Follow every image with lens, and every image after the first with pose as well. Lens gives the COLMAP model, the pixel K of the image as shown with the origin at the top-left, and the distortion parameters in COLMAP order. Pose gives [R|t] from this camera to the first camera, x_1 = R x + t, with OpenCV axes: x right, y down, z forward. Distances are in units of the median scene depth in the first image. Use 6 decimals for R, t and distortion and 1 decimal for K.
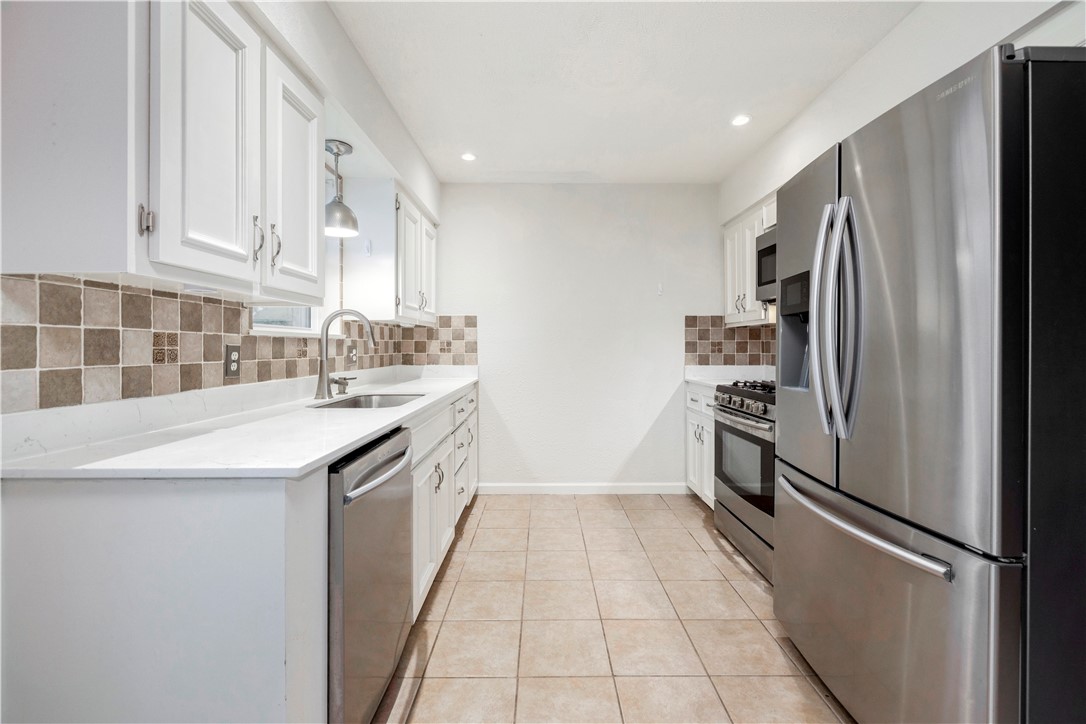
lens RADIAL K [[461.5, 0, 542.0], [0, 461.5, 345.5], [0, 0, 1]] dist [-0.002368, -0.000384]
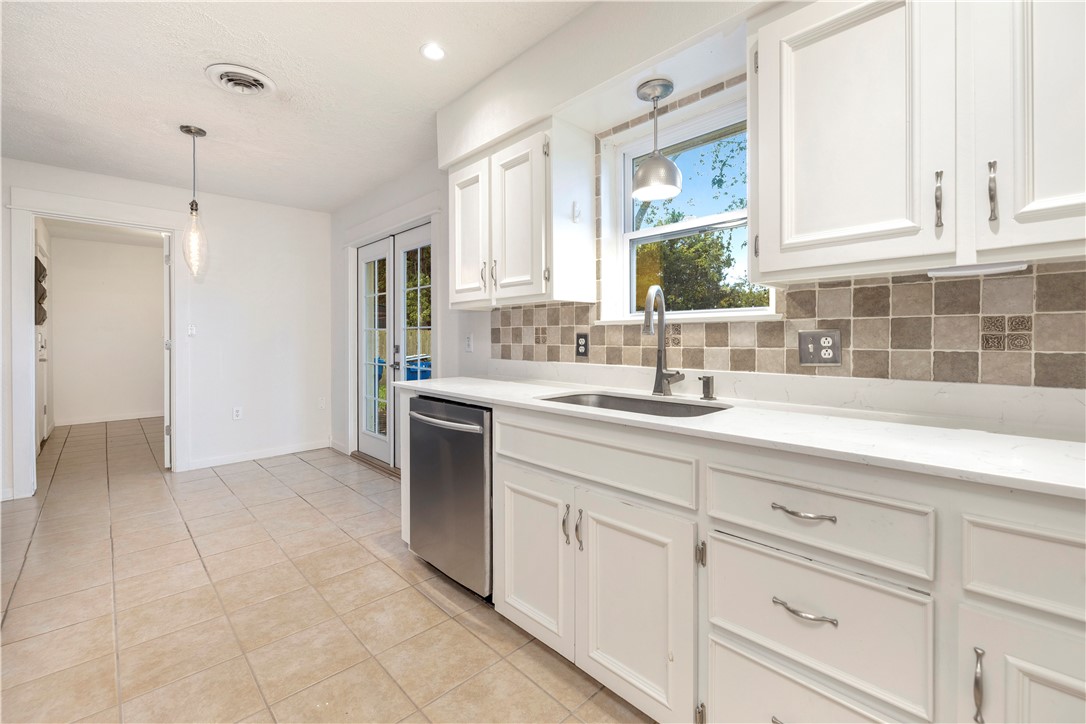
lens RADIAL K [[461.5, 0, 542.0], [0, 461.5, 345.5], [0, 0, 1]] dist [-0.002368, -0.000384]
pose [[-0.723156, 0.015508, -0.690511, 0.331169], [0.006393, 0.999855, 0.015760, 0.011591], [0.690655, 0.006983, -0.723150, 1.771341]]
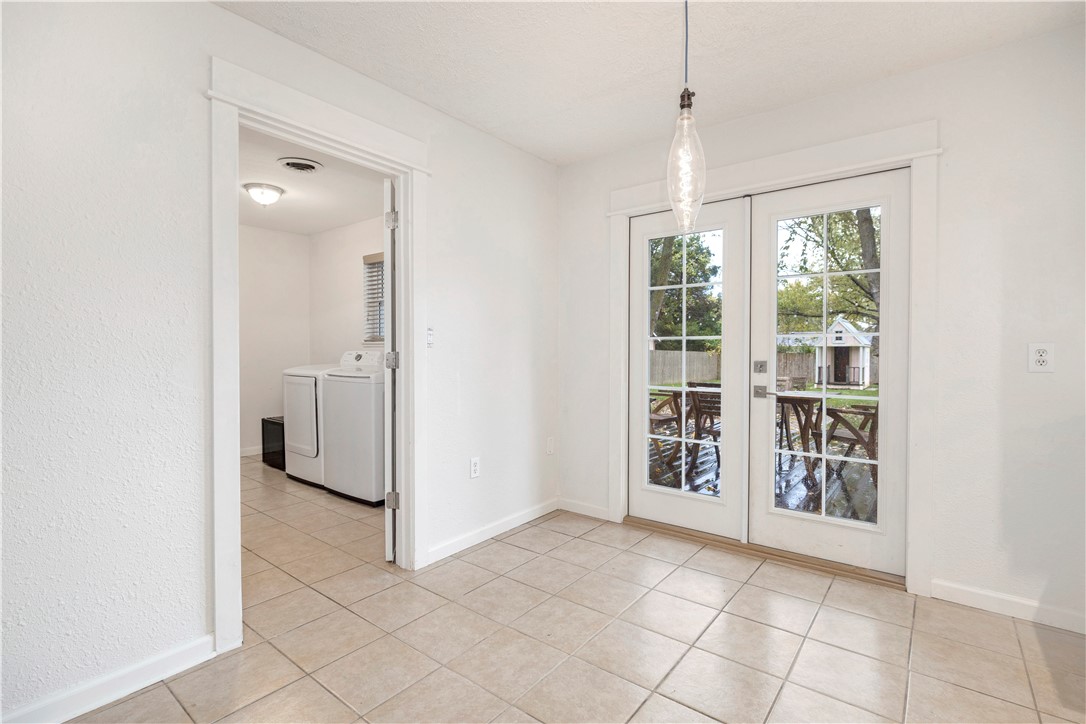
lens RADIAL K [[502.8, 0, 543.0], [0, 502.8, 362.0], [0, 0, 1]] dist [-0.007961, 0.000142]
pose [[-0.620438, 0.020151, -0.783997, 0.969313], [0.003809, 0.999735, 0.022682, 0.005931], [0.784247, 0.011087, -0.620350, 0.198810]]
